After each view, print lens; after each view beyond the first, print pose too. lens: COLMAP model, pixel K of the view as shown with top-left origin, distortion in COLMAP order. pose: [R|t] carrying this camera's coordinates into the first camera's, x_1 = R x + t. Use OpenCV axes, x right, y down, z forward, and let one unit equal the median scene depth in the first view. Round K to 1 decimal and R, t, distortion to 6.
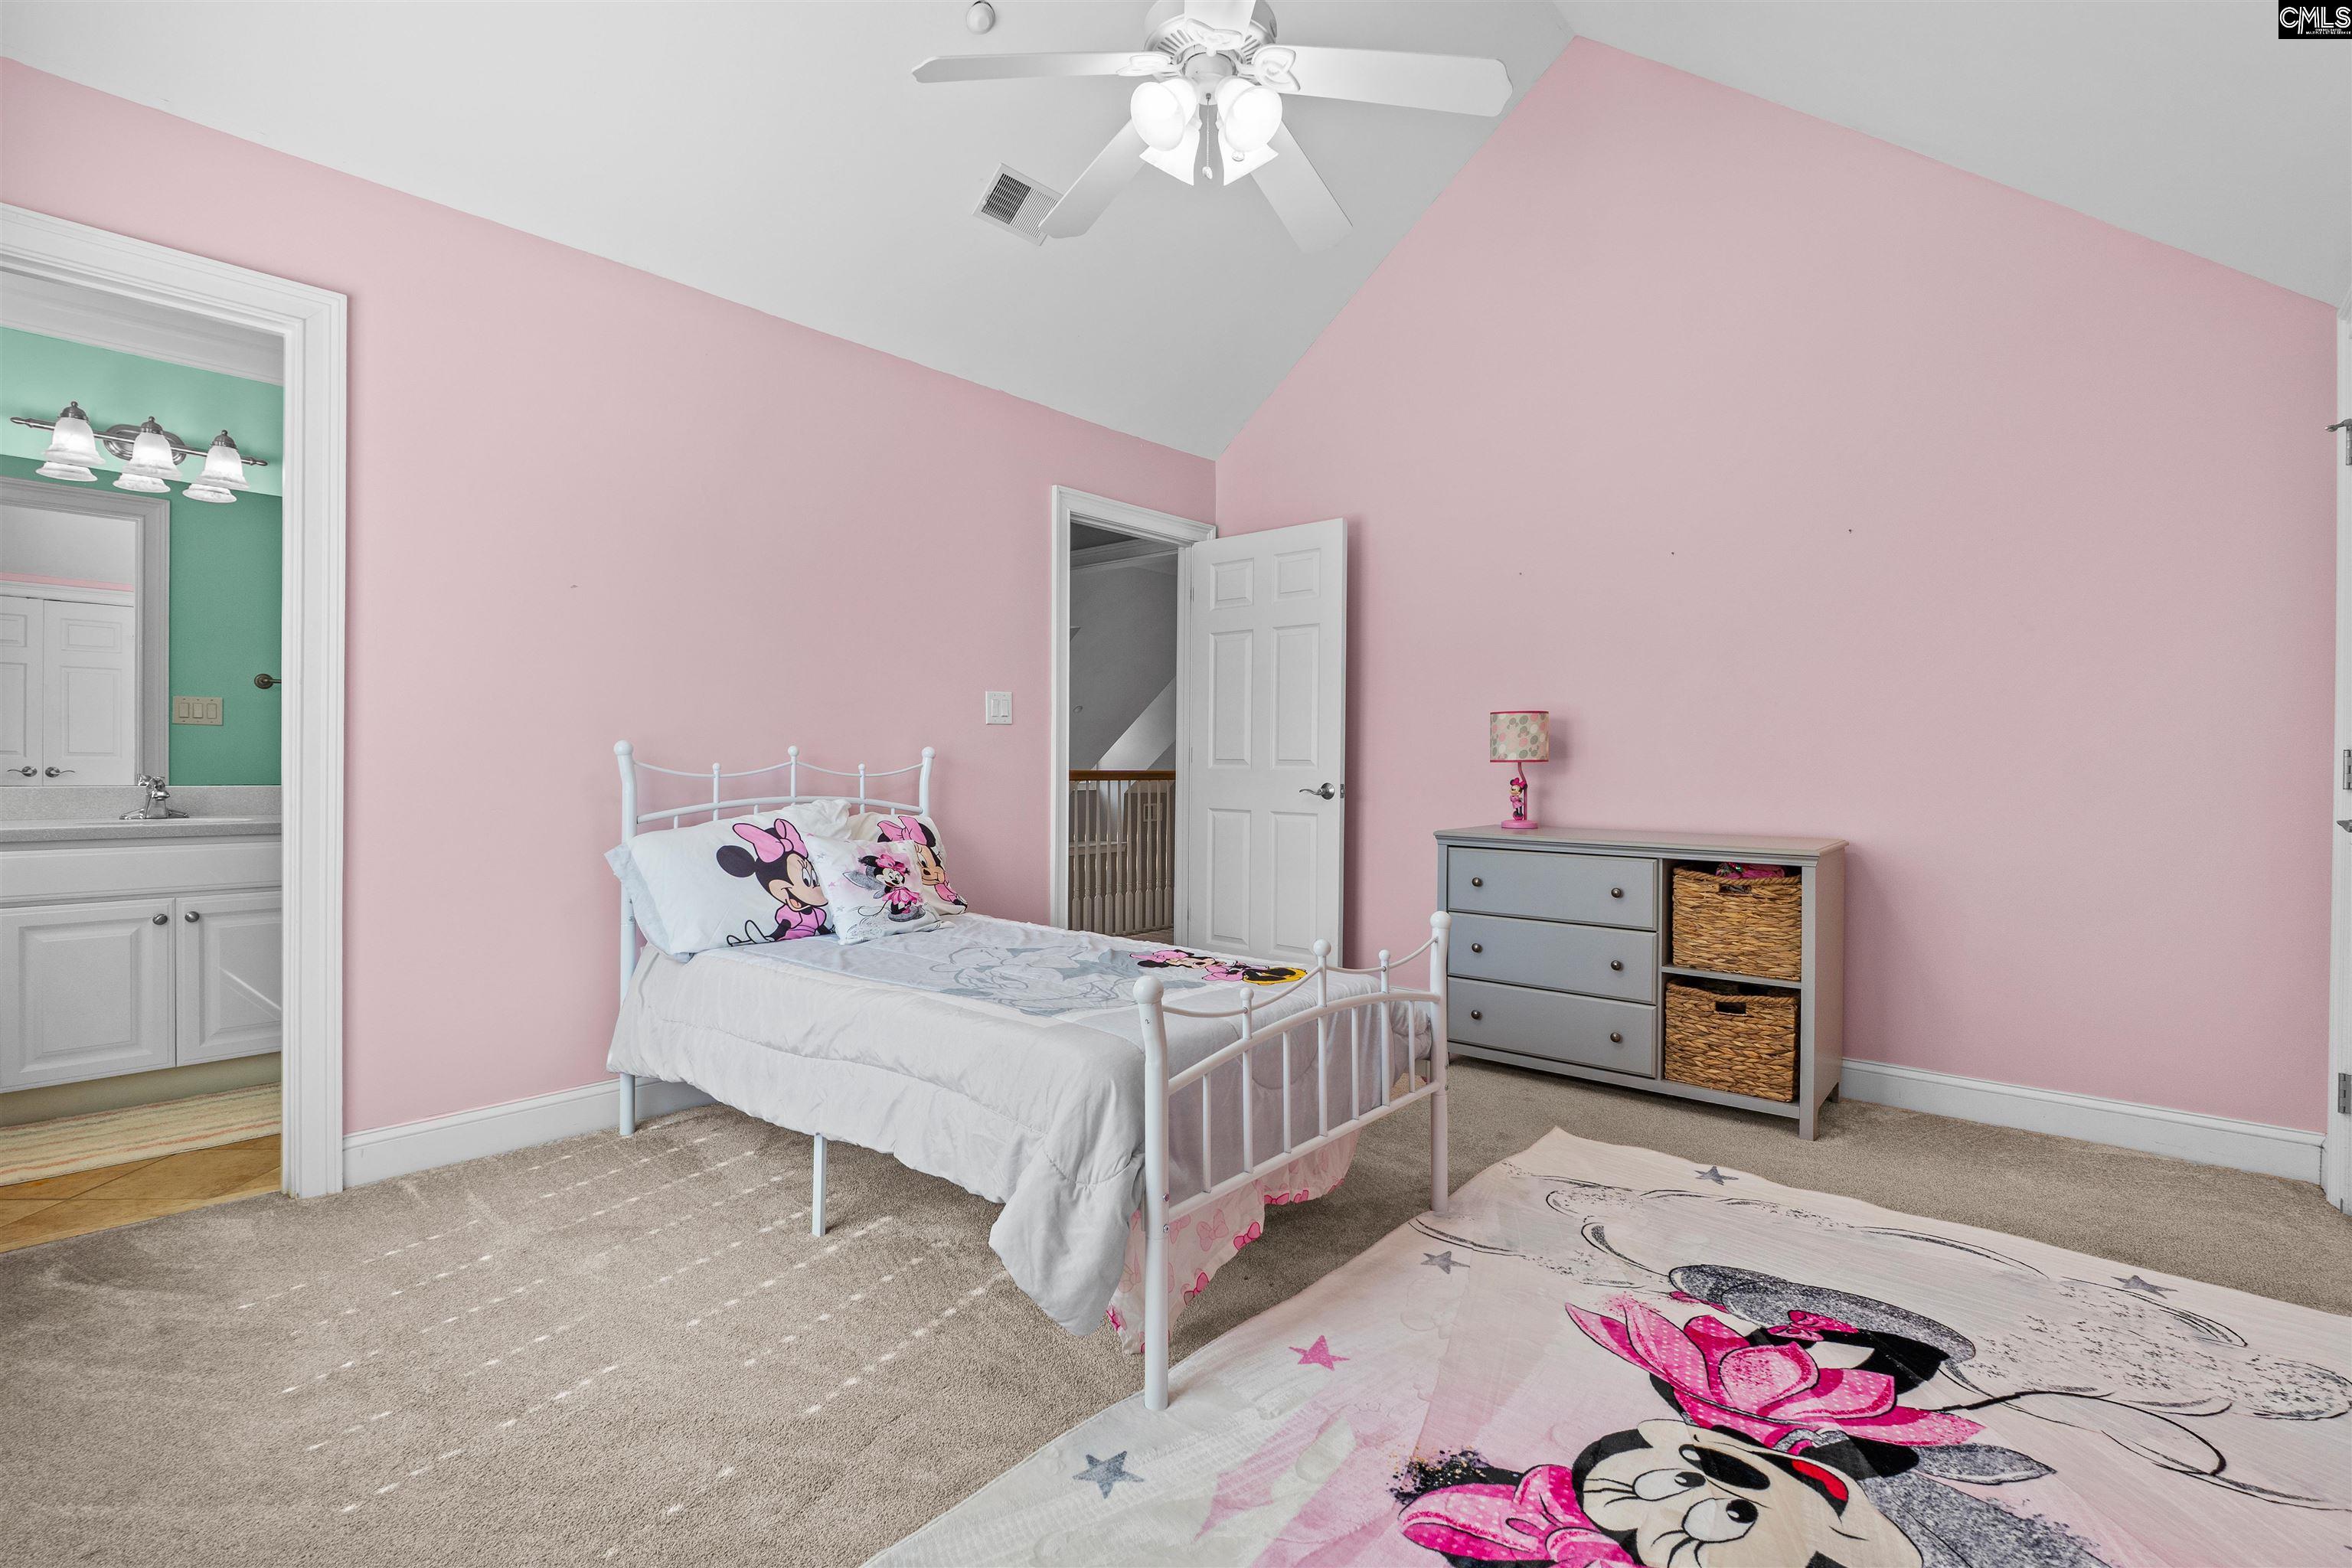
lens RADIAL K [[1075.7, 0, 1172.6], [0, 1075.7, 769.9], [0, 0, 1]] dist [-0.000160, 0.000887]
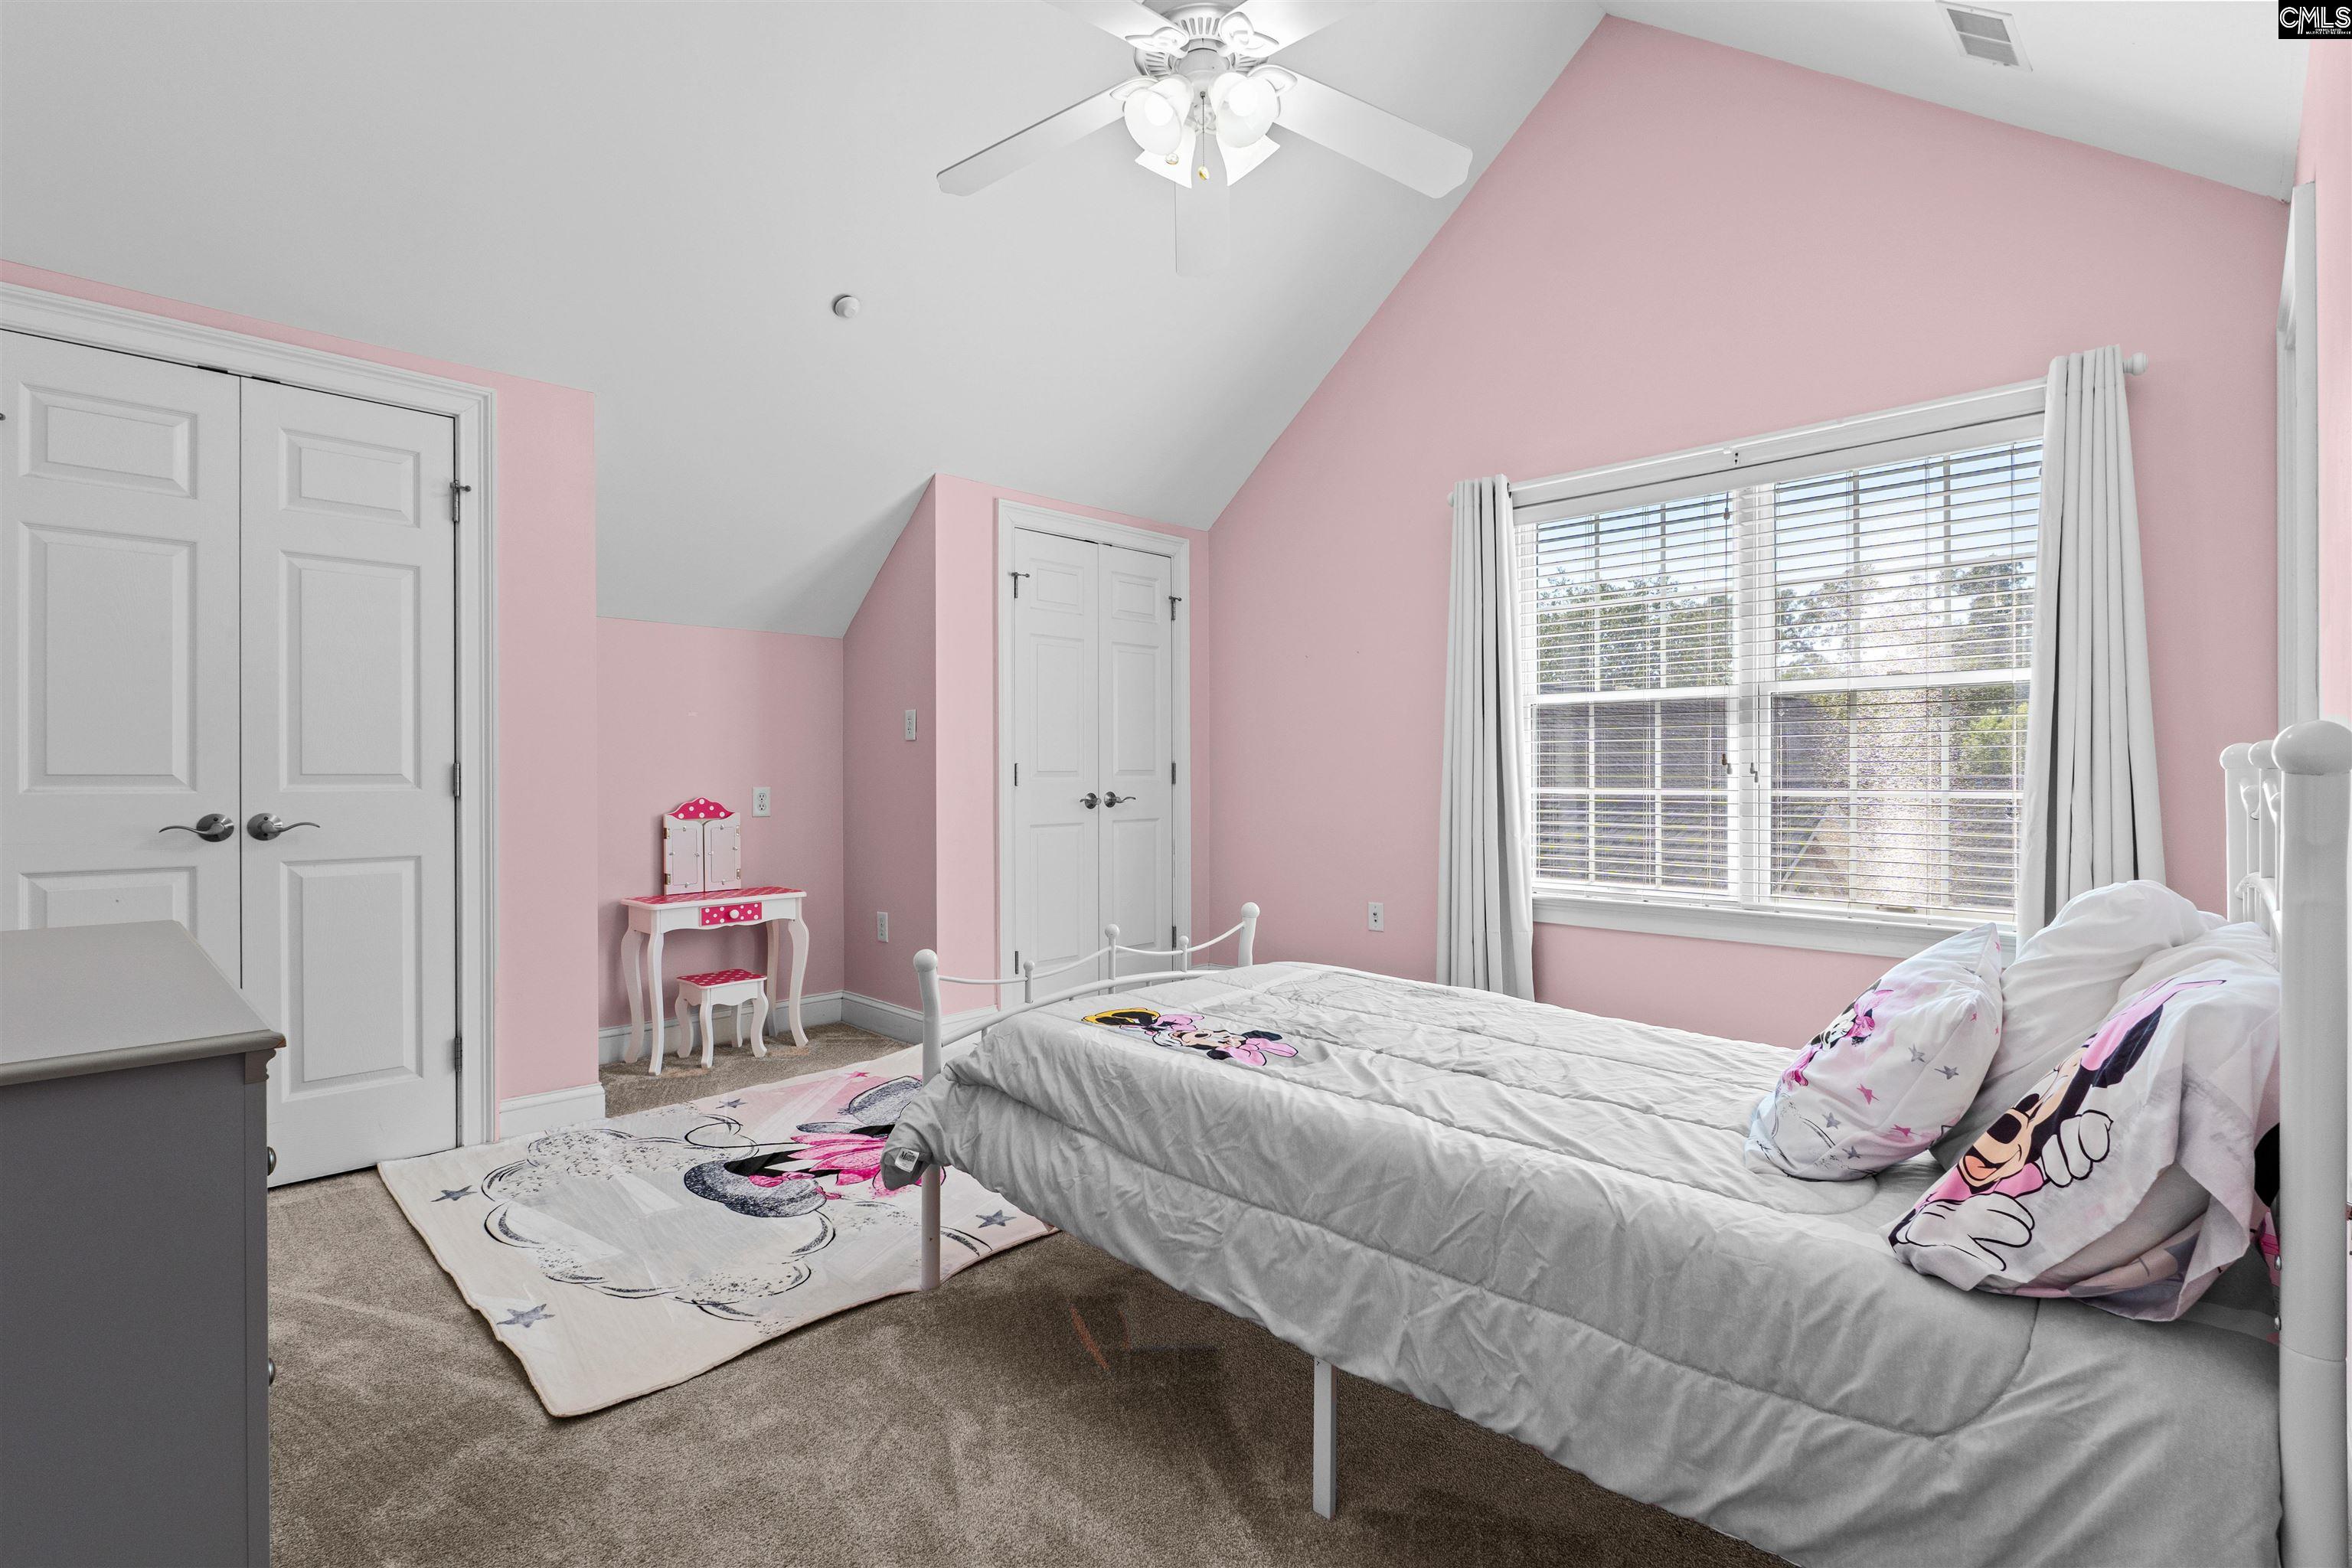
lens RADIAL K [[1075.7, 0, 1172.6], [0, 1075.7, 769.9], [0, 0, 1]] dist [-0.000160, 0.000887]
pose [[-0.998400, -0.004948, 0.056333, 0.003231], [-0.004638, 0.999973, 0.005623, -0.024696], [-0.056359, 0.005352, -0.998396, 2.318622]]
